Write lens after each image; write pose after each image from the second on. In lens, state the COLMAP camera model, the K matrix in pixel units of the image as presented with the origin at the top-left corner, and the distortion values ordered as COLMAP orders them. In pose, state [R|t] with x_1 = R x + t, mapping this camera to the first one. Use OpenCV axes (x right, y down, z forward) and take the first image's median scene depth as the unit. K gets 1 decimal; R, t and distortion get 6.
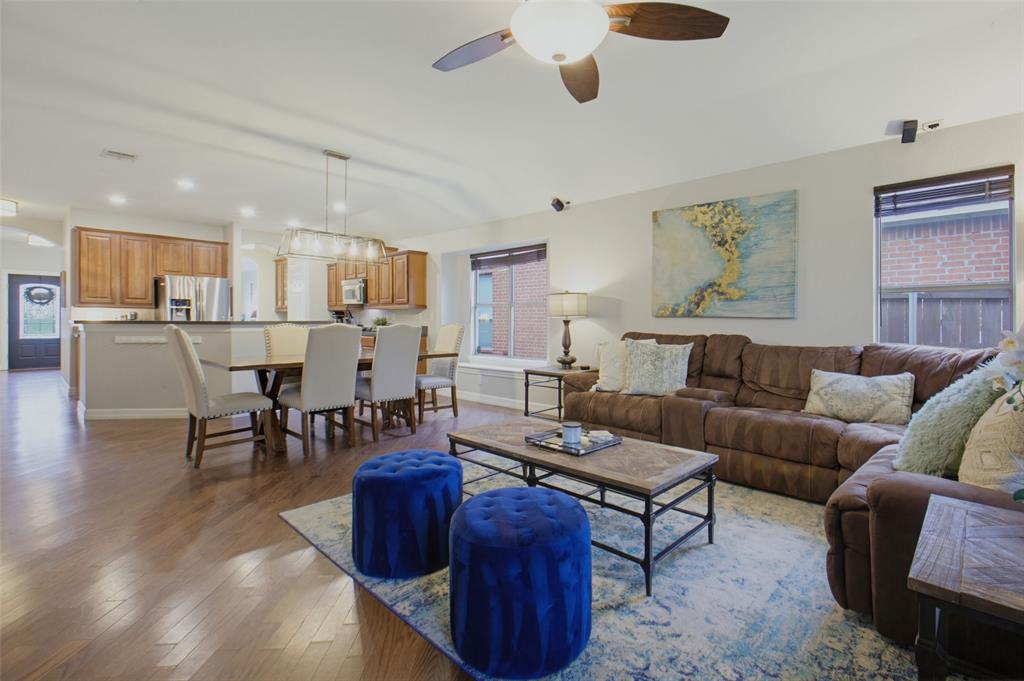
lens RADIAL K [[466.1, 0, 542.3], [0, 466.1, 324.2], [0, 0, 1]] dist [-0.001226, 0.000773]
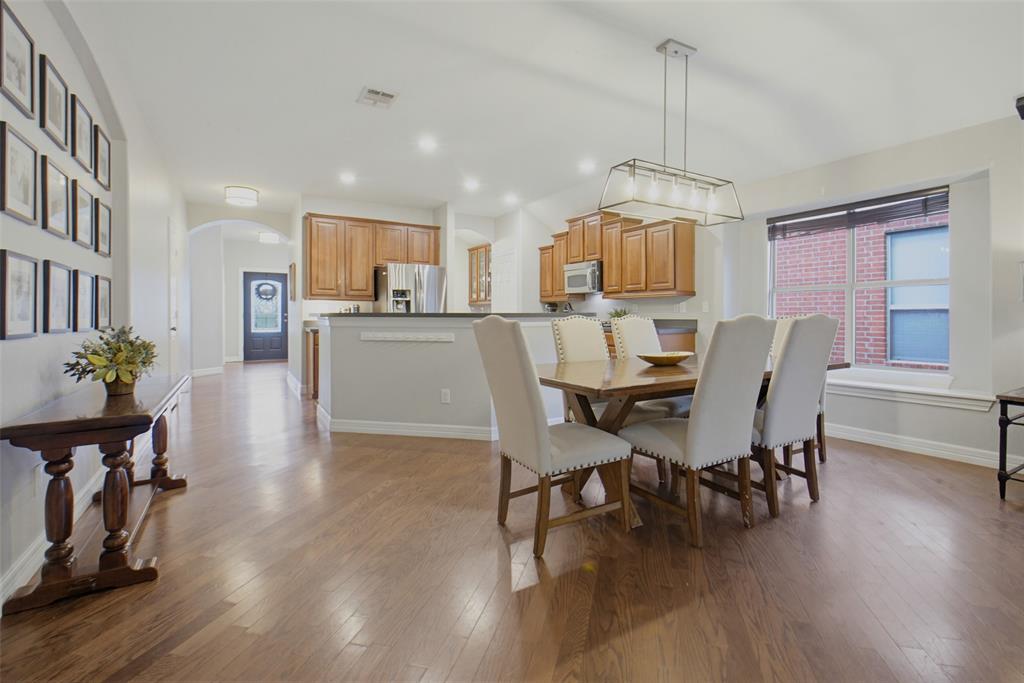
lens RADIAL K [[471.5, 0, 537.6], [0, 471.5, 322.4], [0, 0, 1]] dist [-0.002401, -0.000125]
pose [[0.961335, -0.000376, -0.275382, -0.474182], [0.002470, 0.999971, 0.007259, 0.004786], [0.275371, -0.007659, 0.961307, 0.349076]]
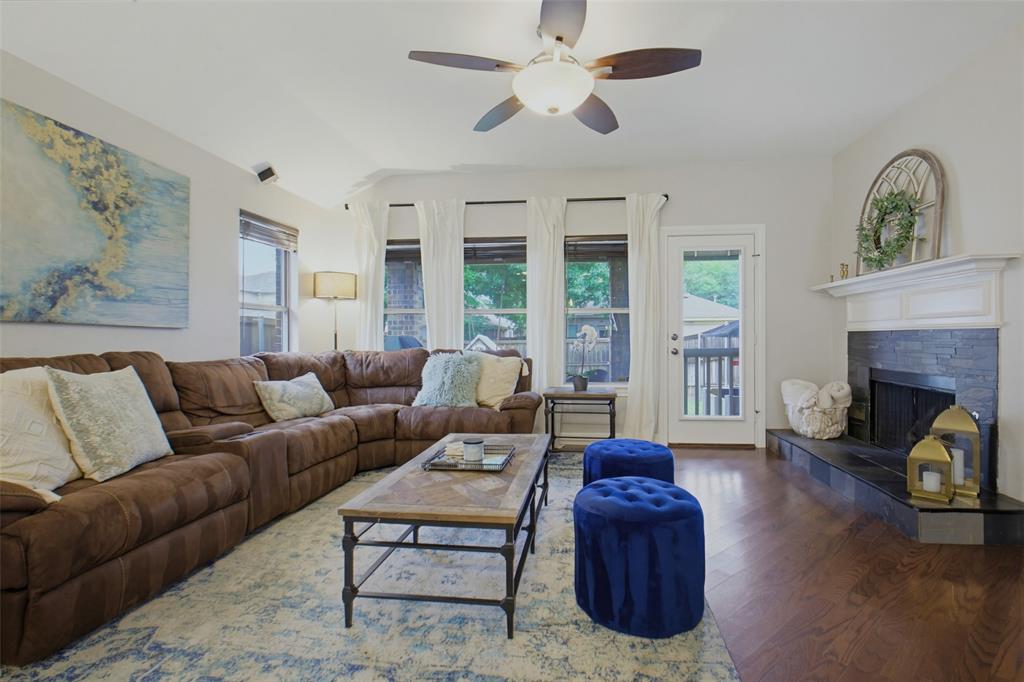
lens RADIAL K [[467.2, 0, 536.6], [0, 467.2, 338.1], [0, 0, 1]] dist [-0.002744, 0.006447]
pose [[-0.588832, -0.001636, 0.808254, -0.450031], [0.005518, 0.999967, 0.006045, 0.001972], [-0.808237, 0.008019, -0.588803, 0.858331]]
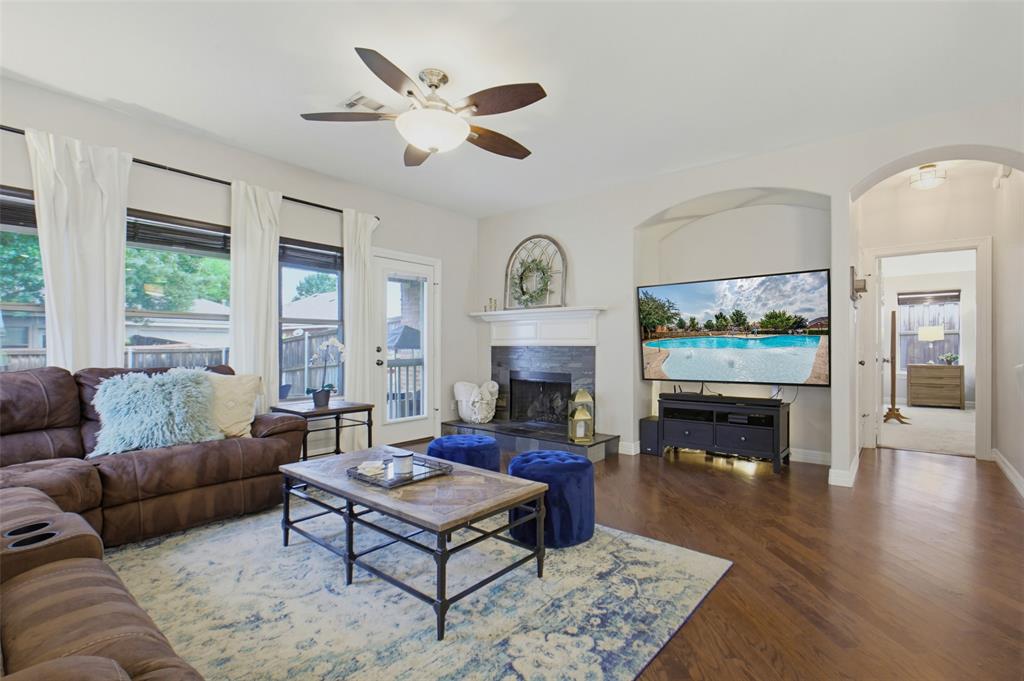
lens RADIAL K [[470.6, 0, 542.5], [0, 470.6, 347.3], [0, 0, 1]] dist [-0.000459, -0.000165]
pose [[-0.996615, -0.004203, -0.082104, -0.080482], [-0.004678, 0.999973, 0.005592, -0.006310], [0.082079, 0.005957, -0.996608, 1.173113]]
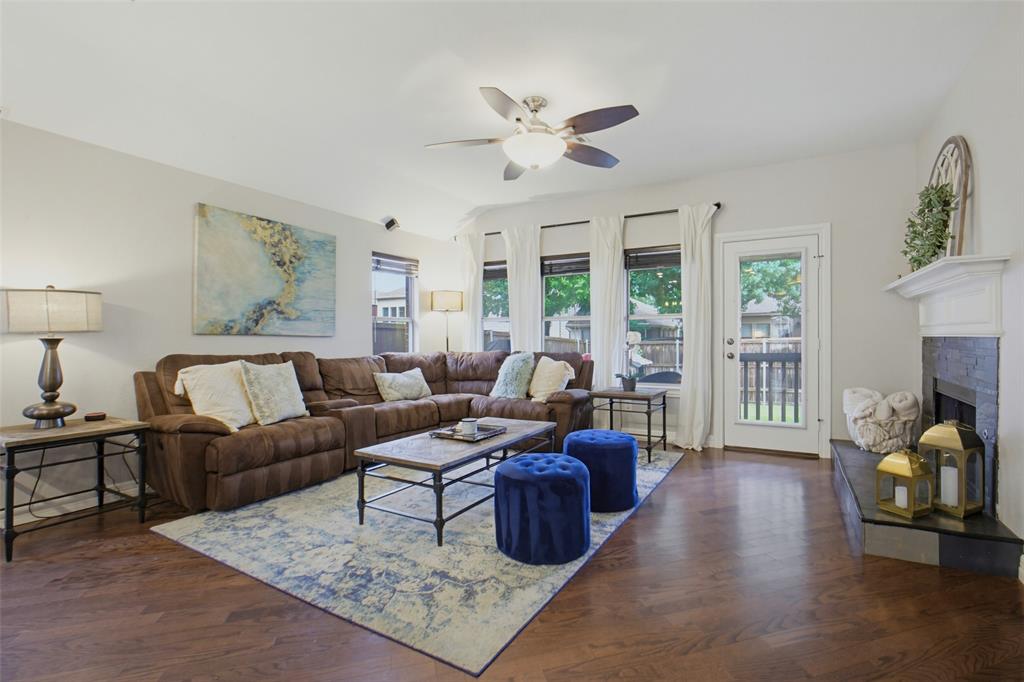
lens RADIAL K [[468.2, 0, 533.6], [0, 468.2, 341.3], [0, 0, 1]] dist [0.008888, 0.000251]
pose [[-0.231372, -0.009924, 0.972815, -0.723016], [0.007482, 0.999900, 0.011980, -0.009903], [-0.972837, 0.010051, -0.231275, 0.667609]]
